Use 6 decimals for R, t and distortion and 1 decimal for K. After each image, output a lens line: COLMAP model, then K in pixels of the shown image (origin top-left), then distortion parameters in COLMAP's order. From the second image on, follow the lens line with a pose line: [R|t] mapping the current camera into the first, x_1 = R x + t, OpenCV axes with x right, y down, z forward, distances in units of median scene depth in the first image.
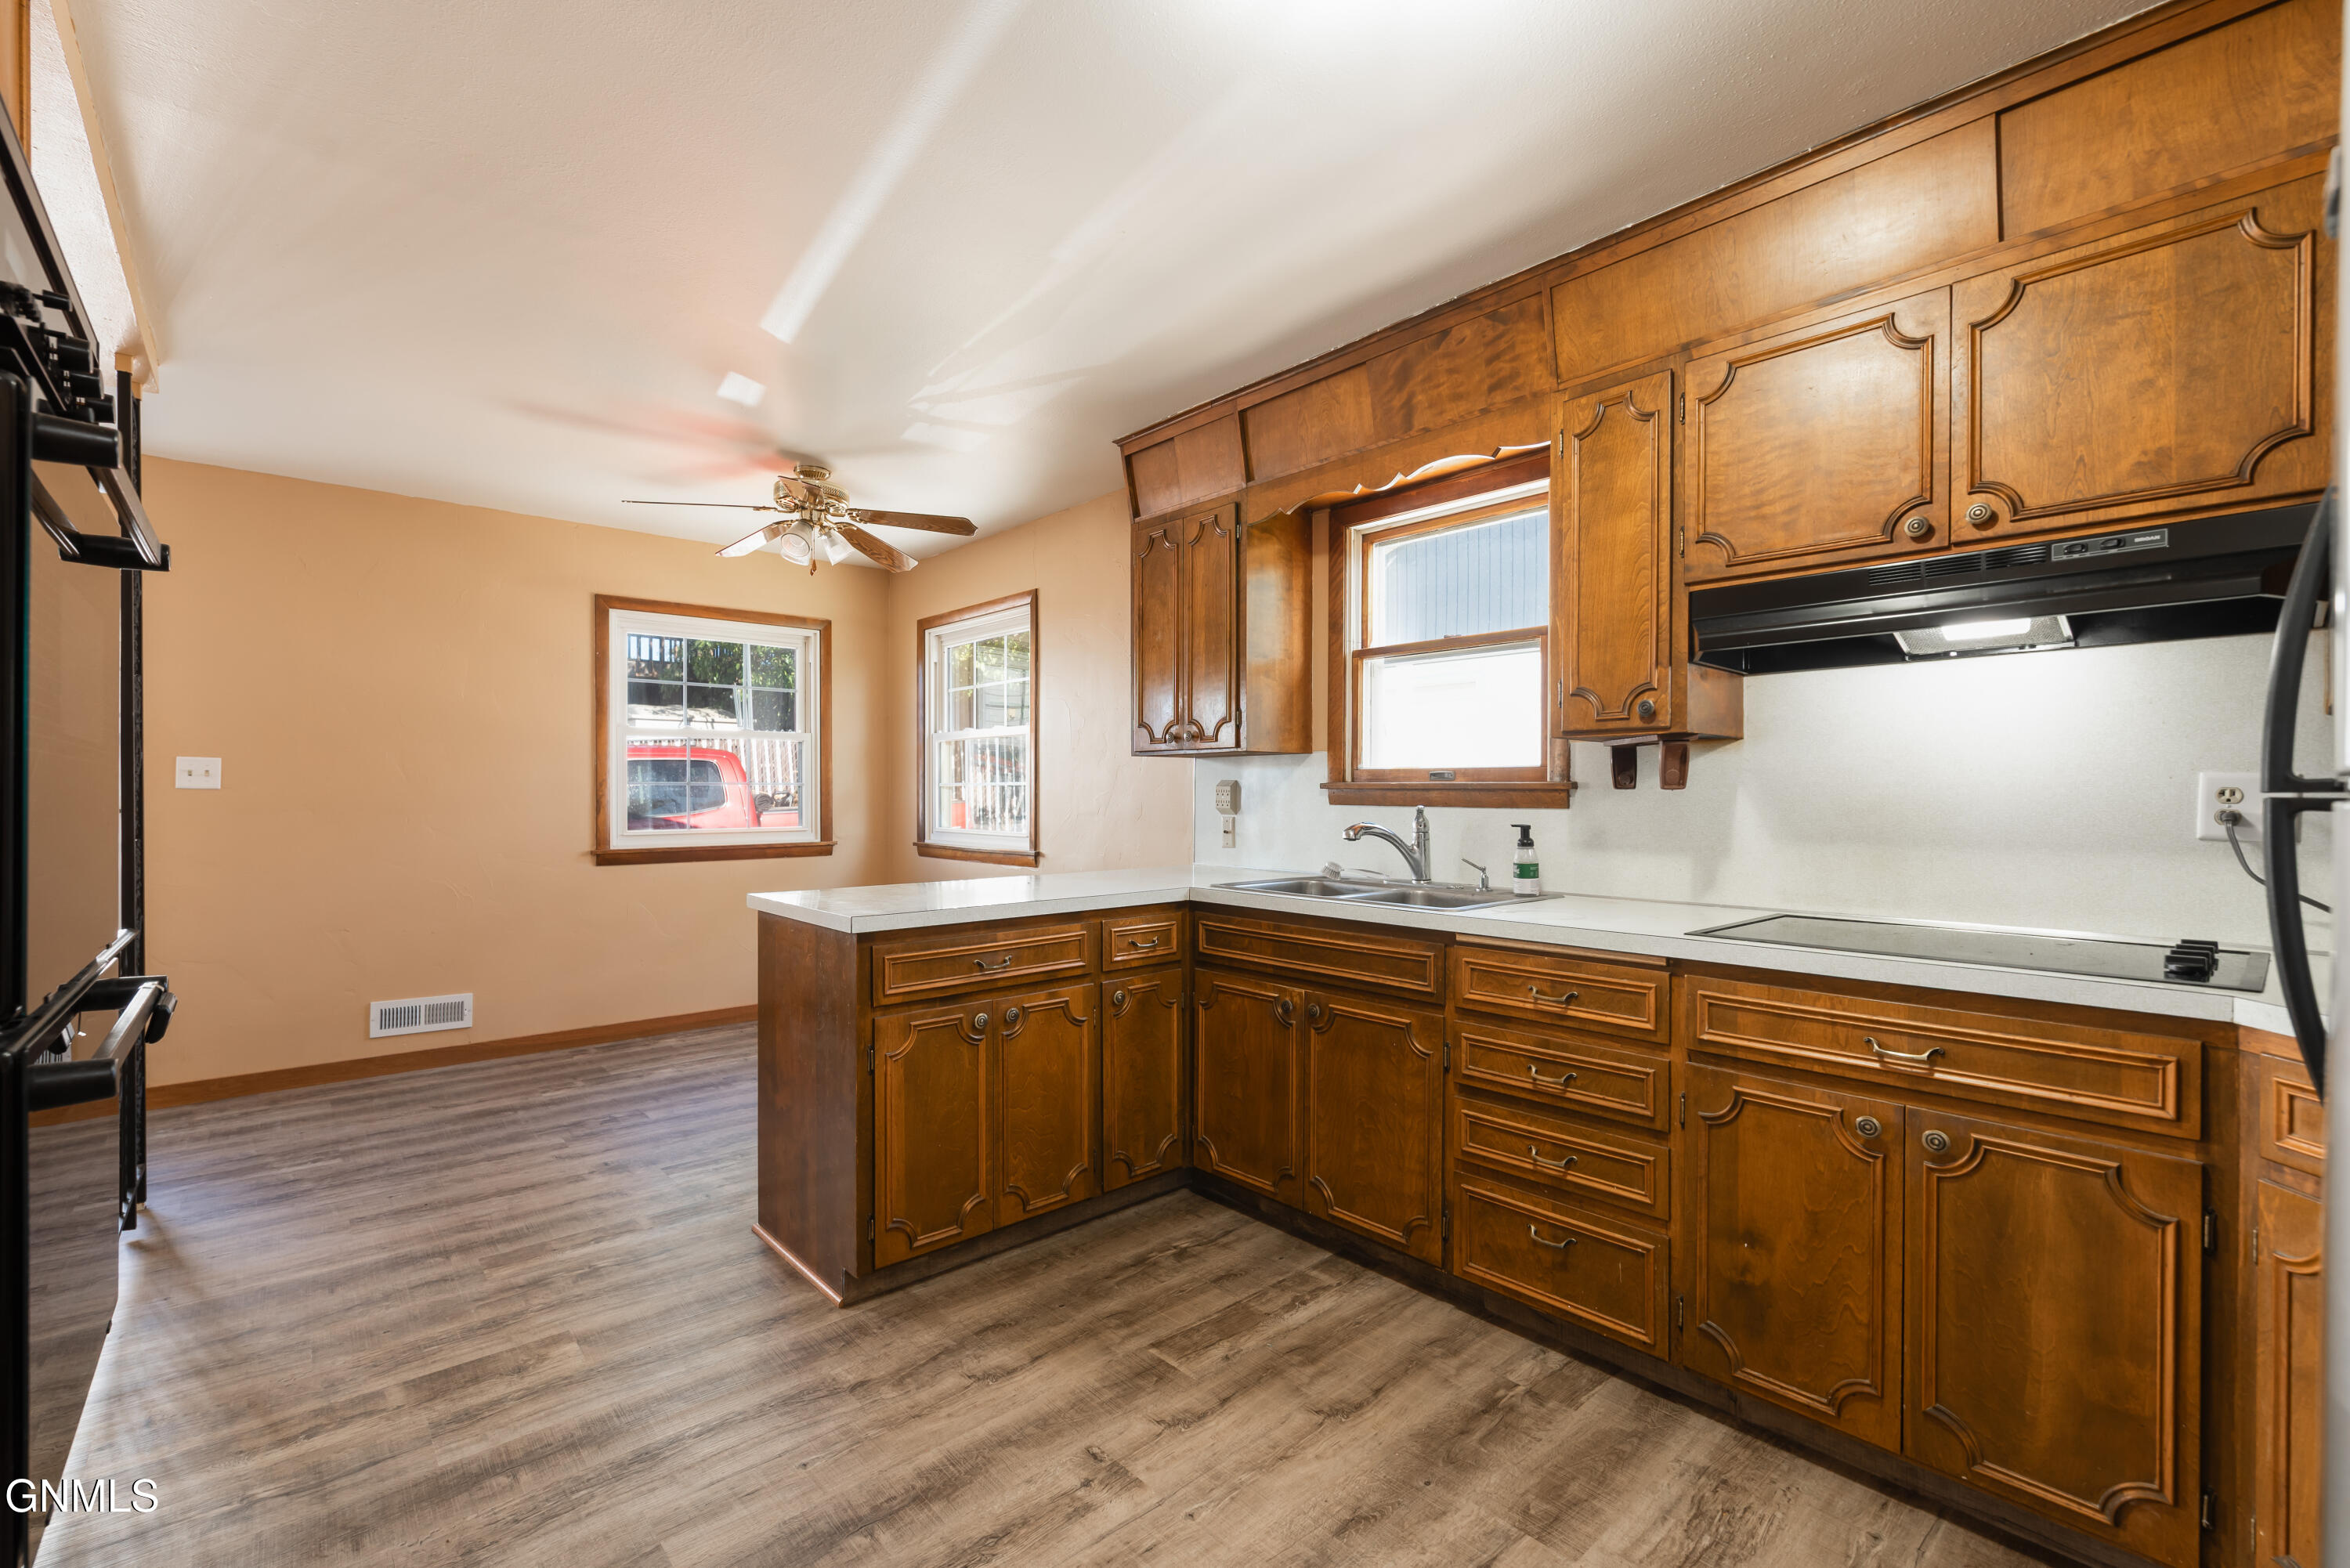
lens RADIAL K [[1008.5, 0, 1171.0], [0, 1008.5, 797.2], [0, 0, 1]] dist [0.000676, -0.001158]
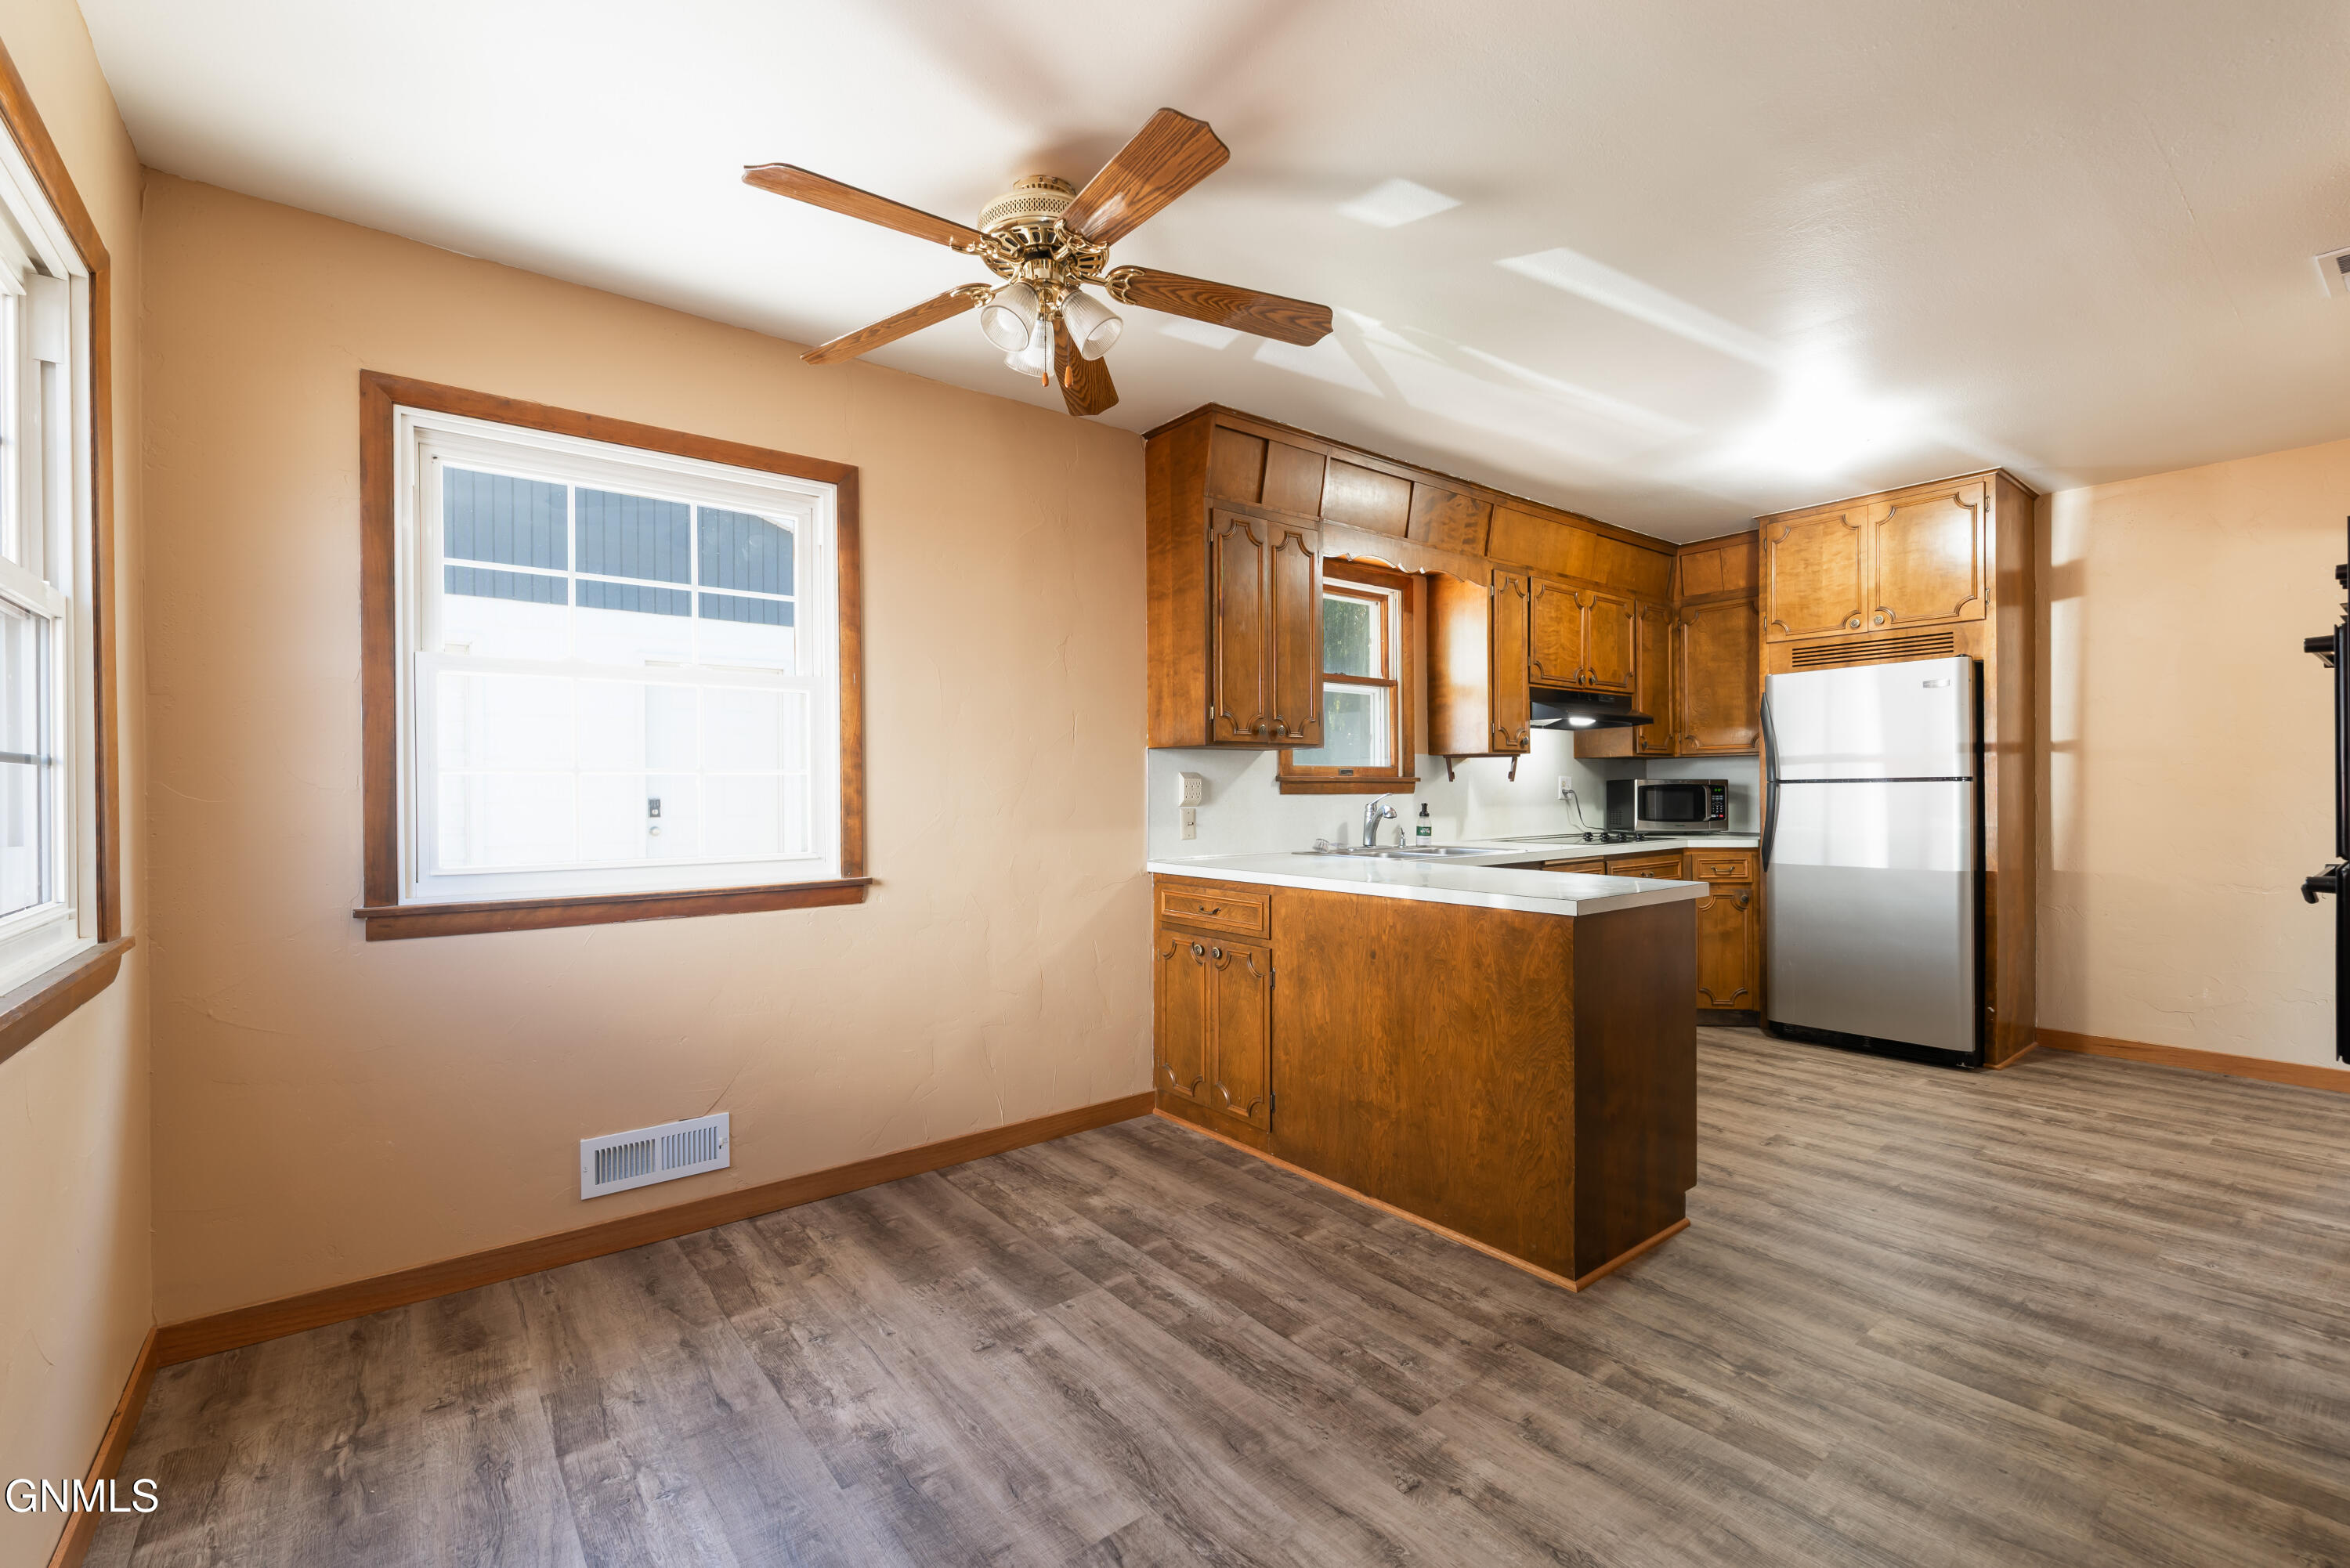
lens RADIAL K [[1008.5, 0, 1181.5], [0, 1008.5, 800.4], [0, 0, 1]] dist [0.000676, -0.001158]
pose [[0.054502, -0.011395, 0.998449, -1.586540], [0.011586, 0.999875, 0.010779, 0.000017], [-0.998446, 0.010981, 0.054627, 1.589935]]
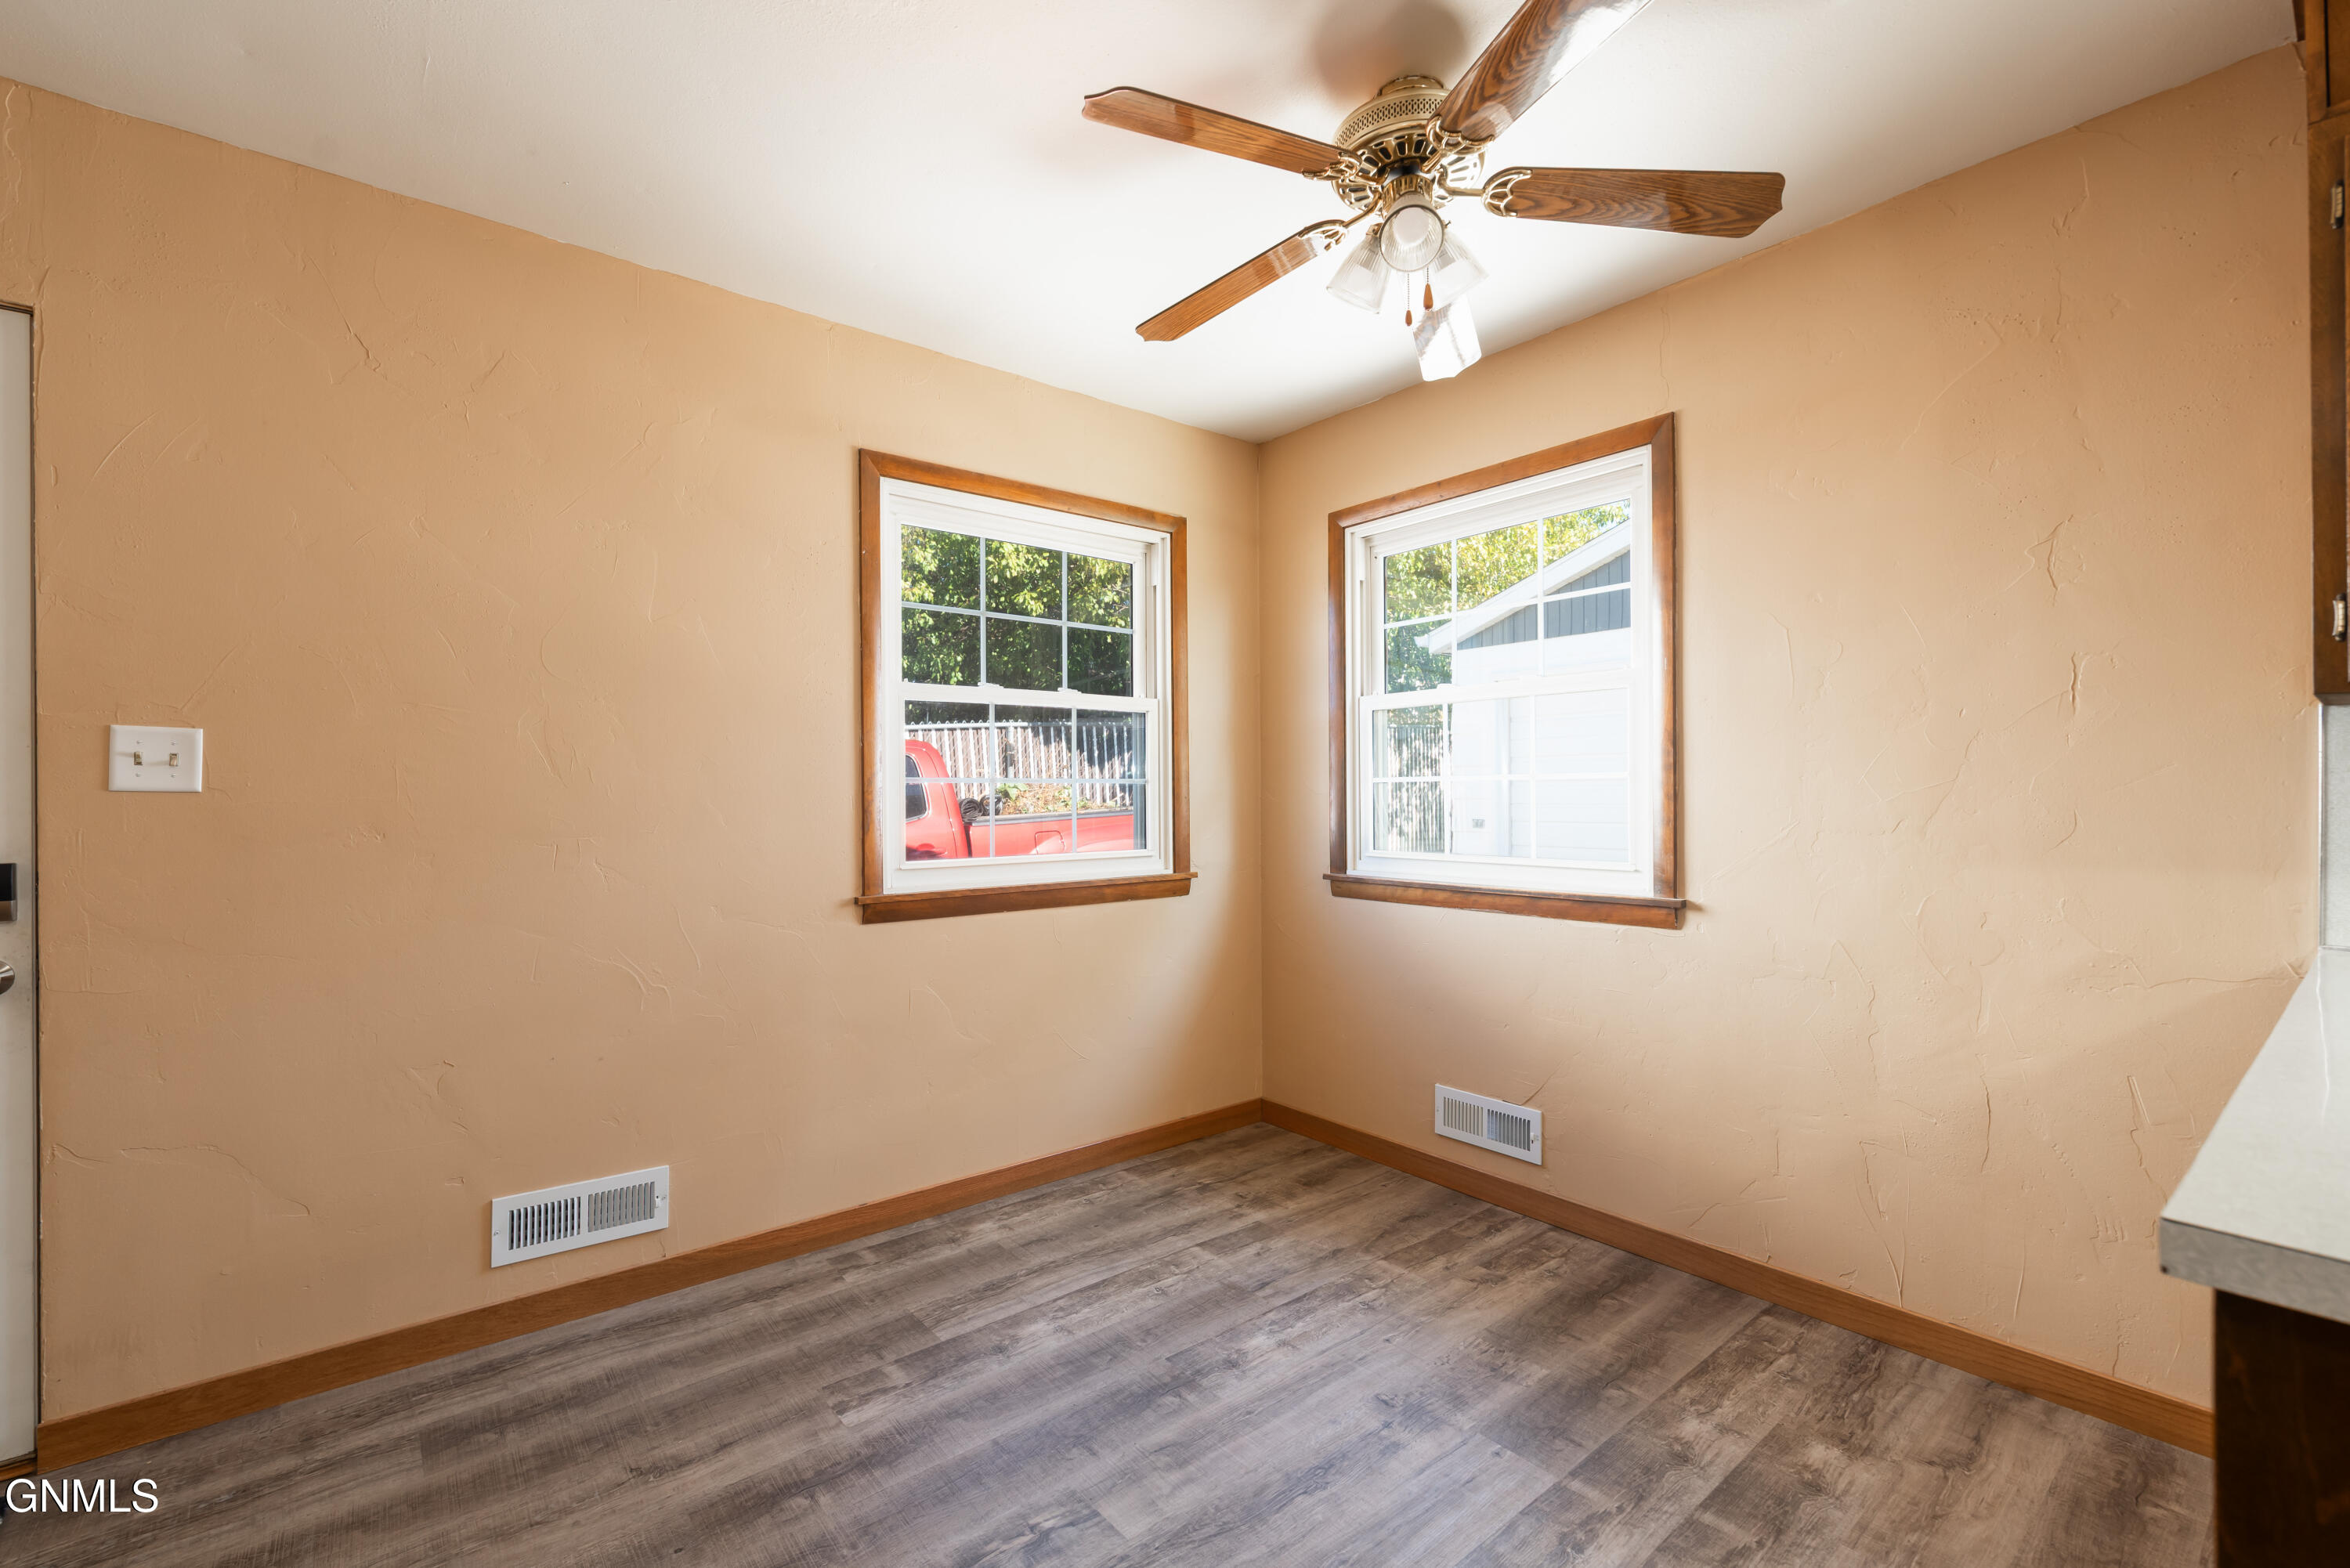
lens RADIAL K [[1008.5, 0, 1169.5], [0, 1008.5, 801.9], [0, 0, 1]] dist [0.000676, -0.001158]
pose [[0.998626, -0.006299, -0.052033, -0.782349], [0.006322, 0.999980, 0.000272, -0.000486], [0.052030, -0.000600, 0.998645, 0.936916]]
